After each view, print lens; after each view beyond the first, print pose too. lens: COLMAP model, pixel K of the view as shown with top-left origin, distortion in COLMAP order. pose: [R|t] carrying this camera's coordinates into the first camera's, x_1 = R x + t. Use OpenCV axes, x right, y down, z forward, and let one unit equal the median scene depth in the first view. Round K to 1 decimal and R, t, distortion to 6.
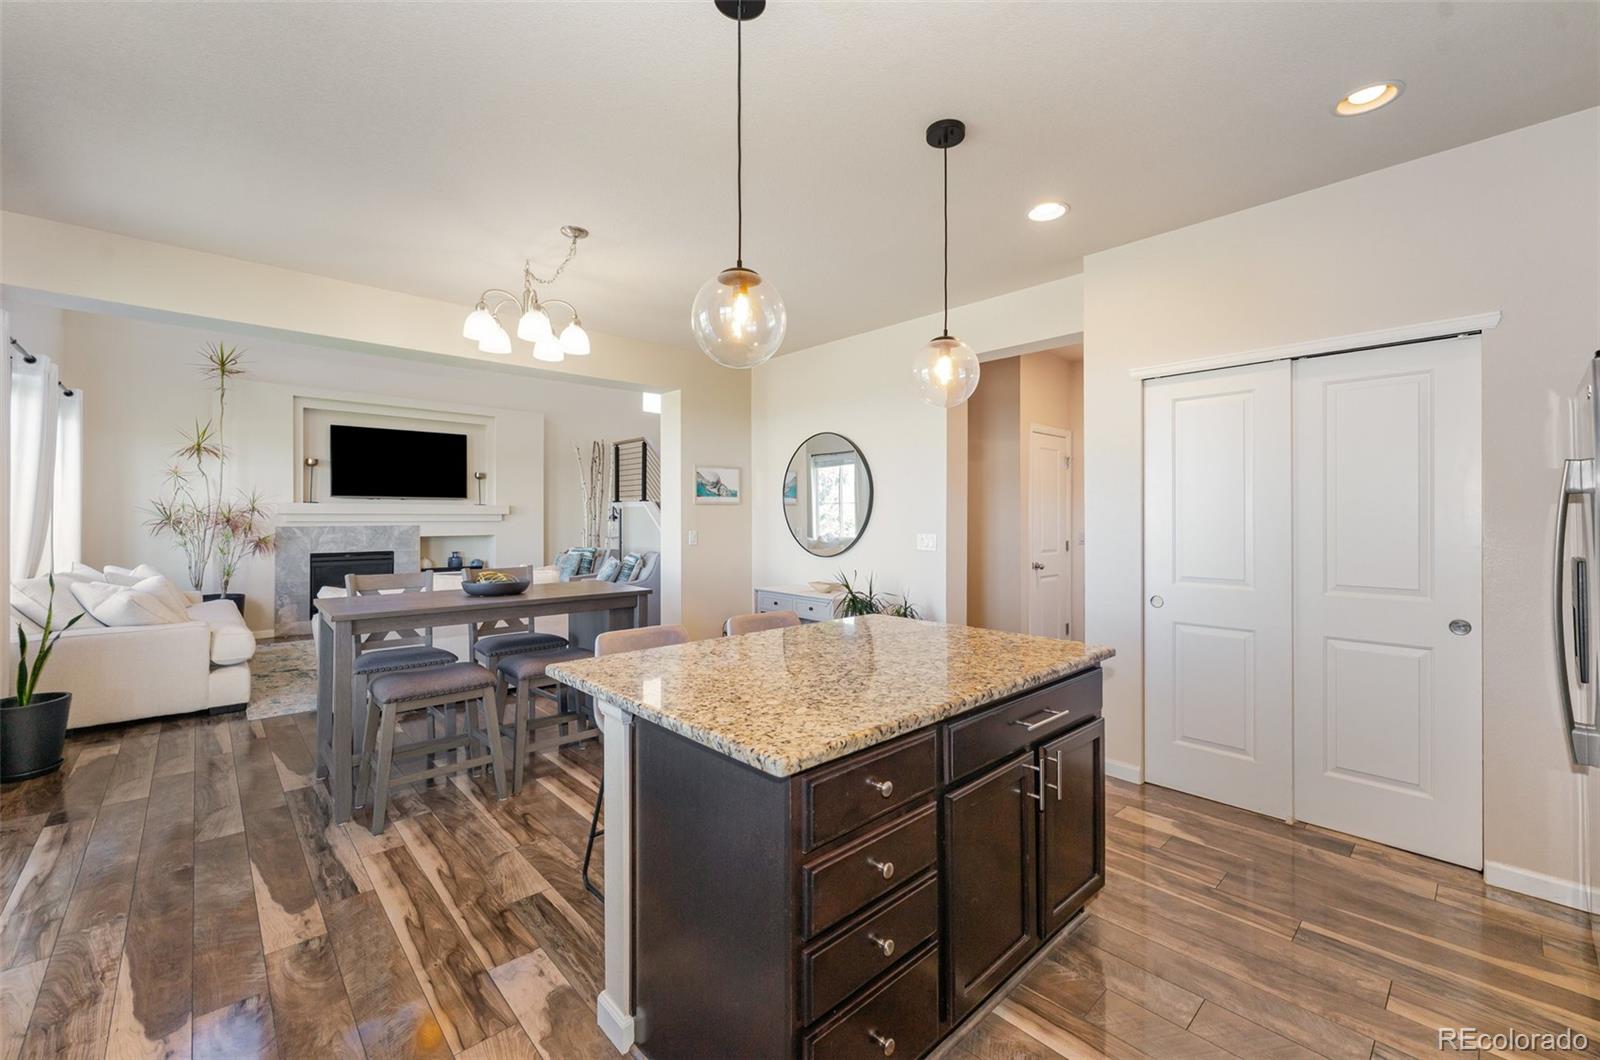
lens RADIAL K [[649.1, 0, 820.4], [0, 649.1, 523.9], [0, 0, 1]] dist [0.001107, -0.000645]
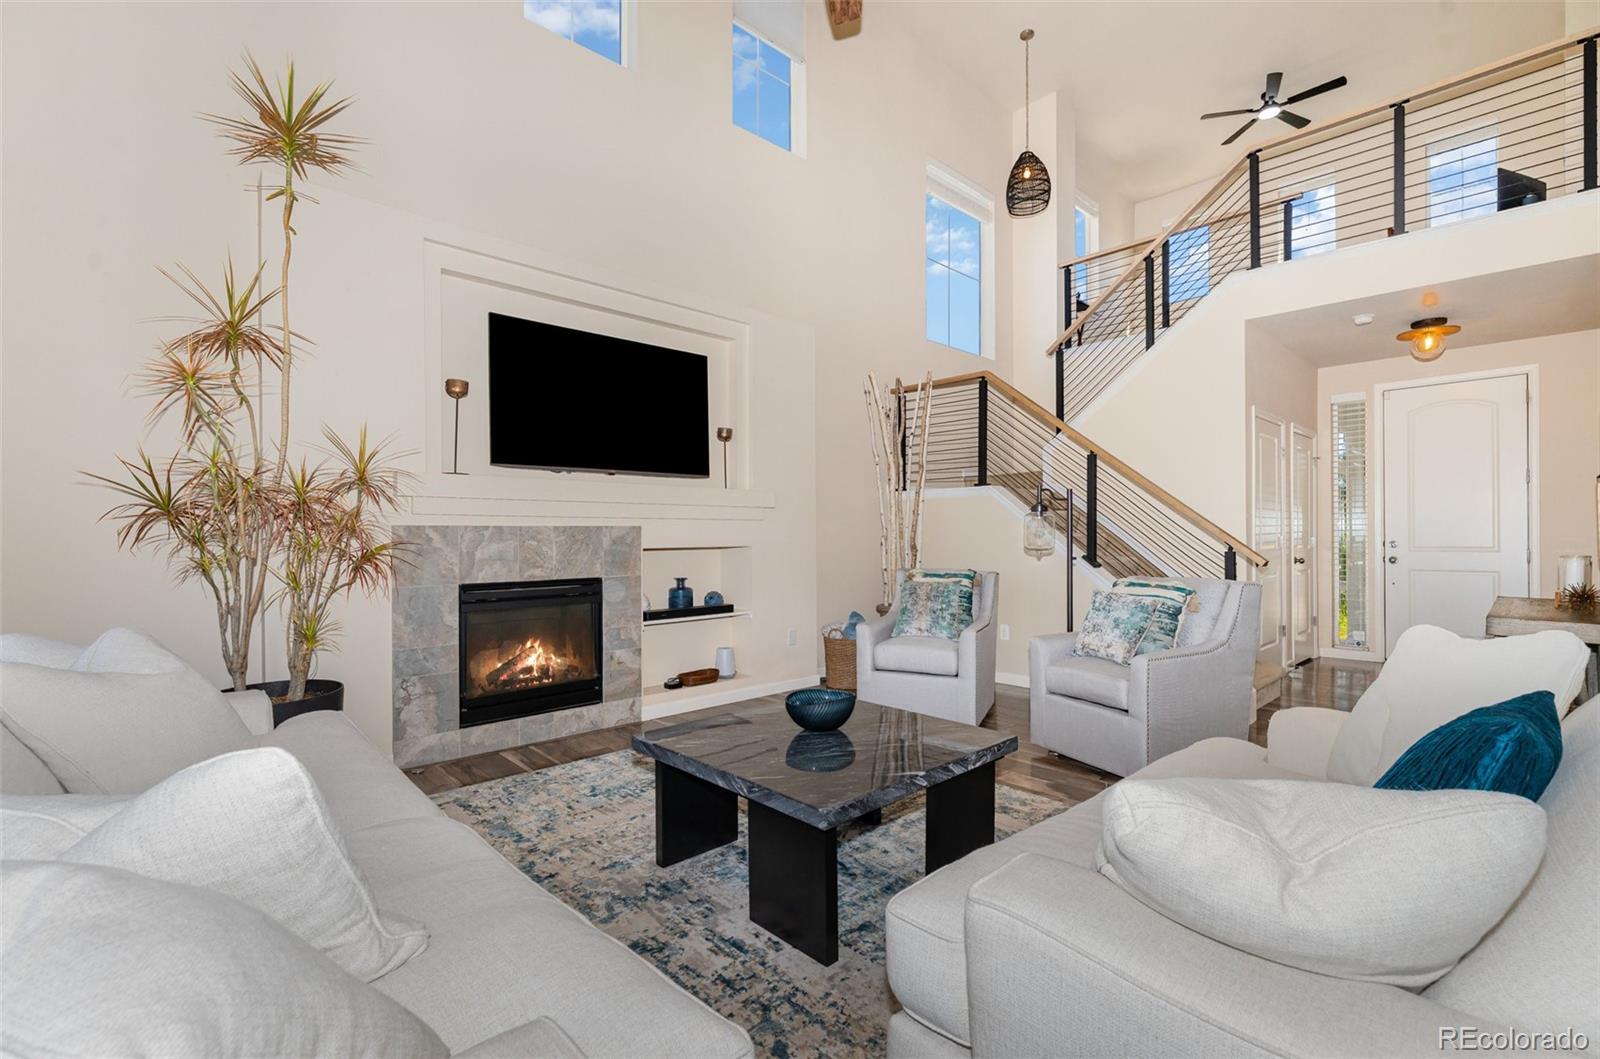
lens RADIAL K [[682.0, 0, 788.5], [0, 682.0, 548.7], [0, 0, 1]] dist [-0.005906, 0.000660]
pose [[0.999818, -0.004438, -0.018532, -0.553041], [0.004626, 0.999938, 0.010094, 0.016563], [0.018486, -0.010178, 0.999777, 0.530791]]
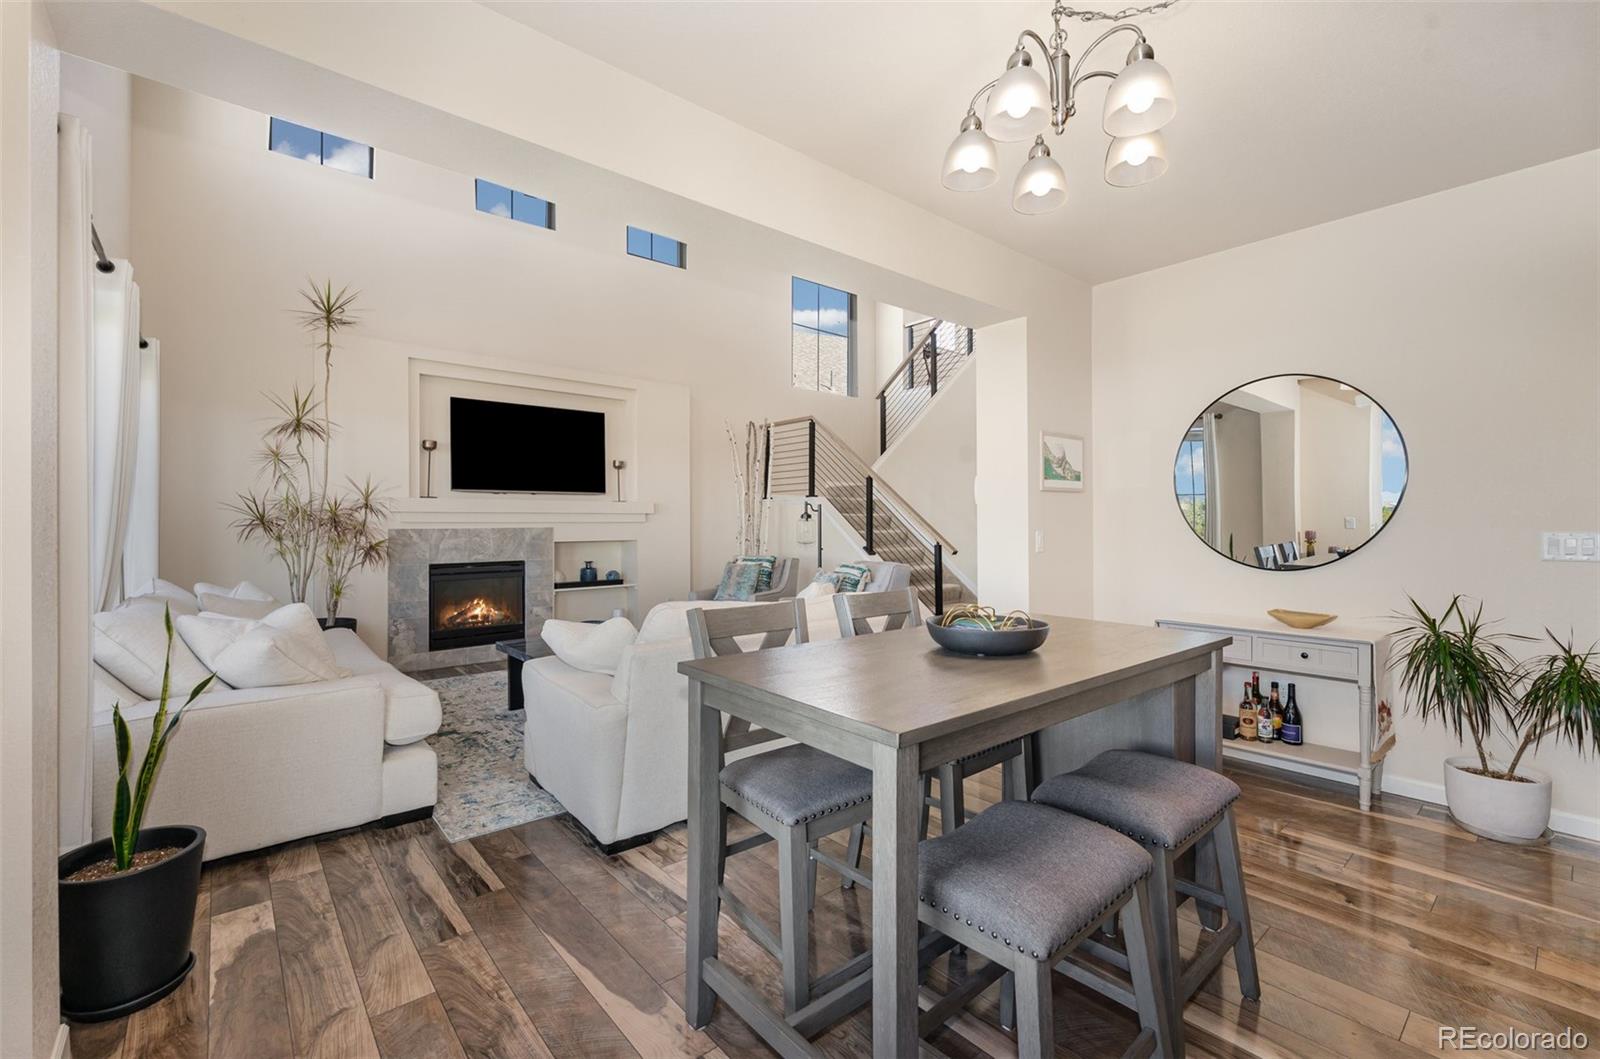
lens RADIAL K [[682.0, 0, 806.9], [0, 682.0, 532.4], [0, 0, 1]] dist [-0.005906, 0.000660]
pose [[0.998643, -0.002623, -0.052007, -0.305190], [0.002837, 0.999988, 0.004047, 0.006438], [0.051996, -0.004189, 0.998638, 0.226808]]
